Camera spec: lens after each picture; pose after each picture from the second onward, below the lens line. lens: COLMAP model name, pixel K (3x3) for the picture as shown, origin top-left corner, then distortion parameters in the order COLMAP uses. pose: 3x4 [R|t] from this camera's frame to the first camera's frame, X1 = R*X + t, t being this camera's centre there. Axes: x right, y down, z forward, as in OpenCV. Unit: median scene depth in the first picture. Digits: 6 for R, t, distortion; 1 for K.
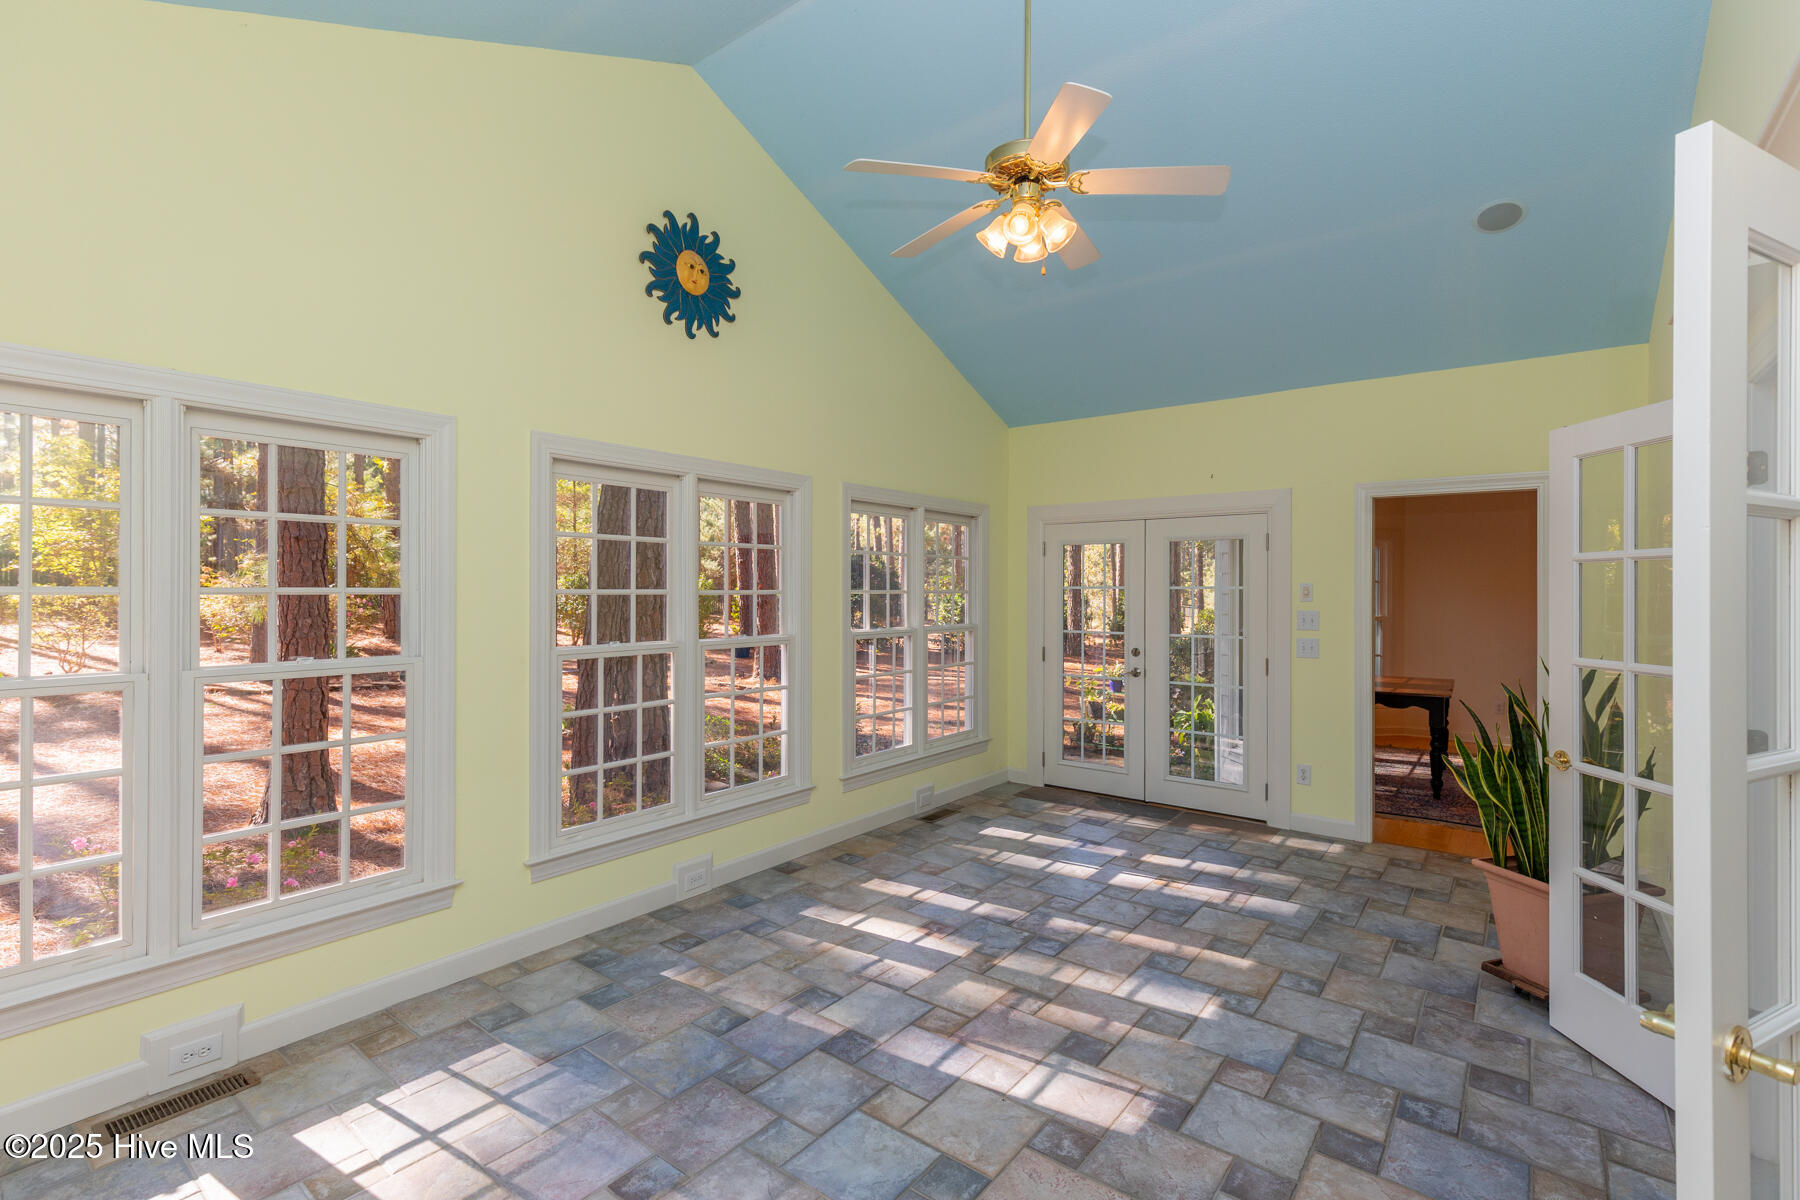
lens RADIAL K [[806.8, 0, 905.4], [0, 806.8, 591.4], [0, 0, 1]] dist [-0.000157, 0.000162]
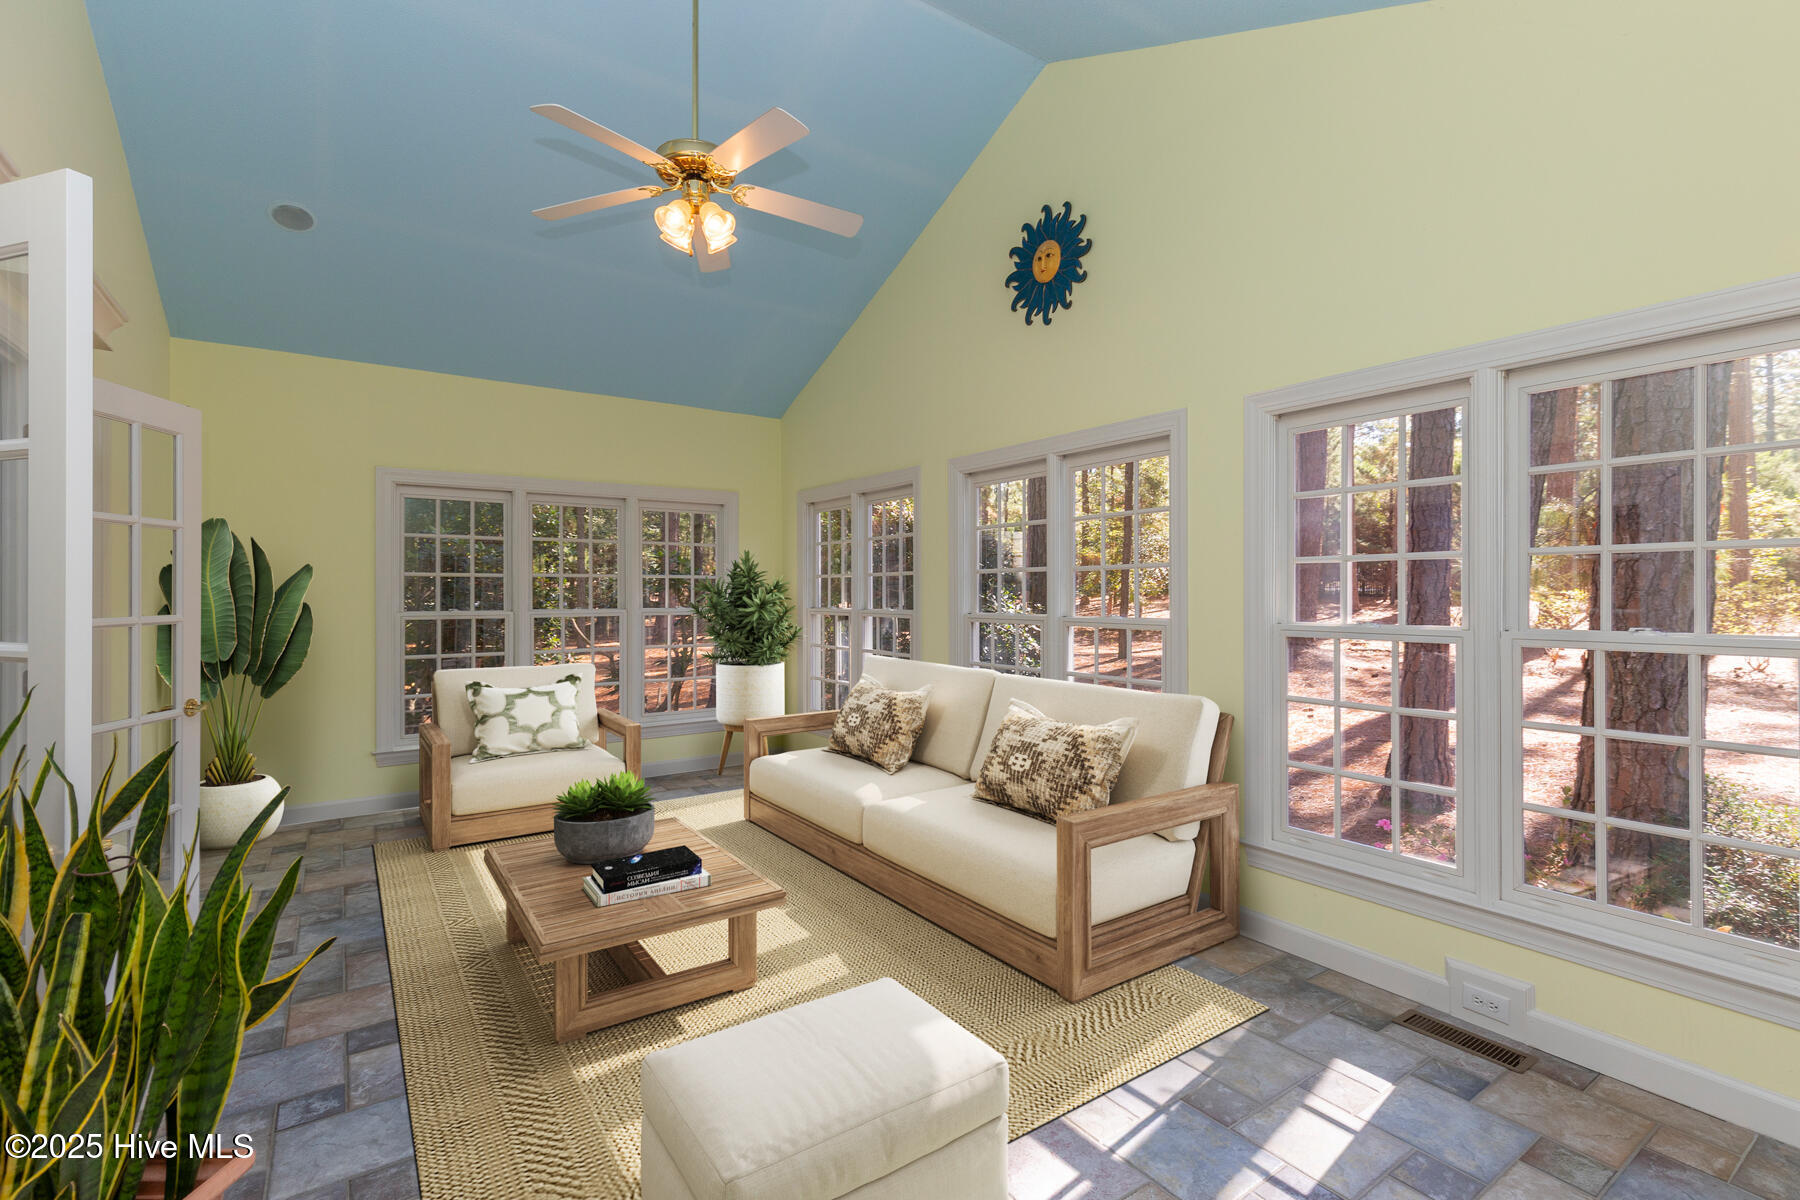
lens RADIAL K [[806.8, 0, 905.4], [0, 806.8, 591.4], [0, 0, 1]] dist [-0.000157, 0.000162]
pose [[-0.294086, 0.001310, -0.955778, 0.755459], [-0.001746, 0.999997, 0.001908, 0.027999], [0.955777, 0.002230, -0.294083, 1.089691]]
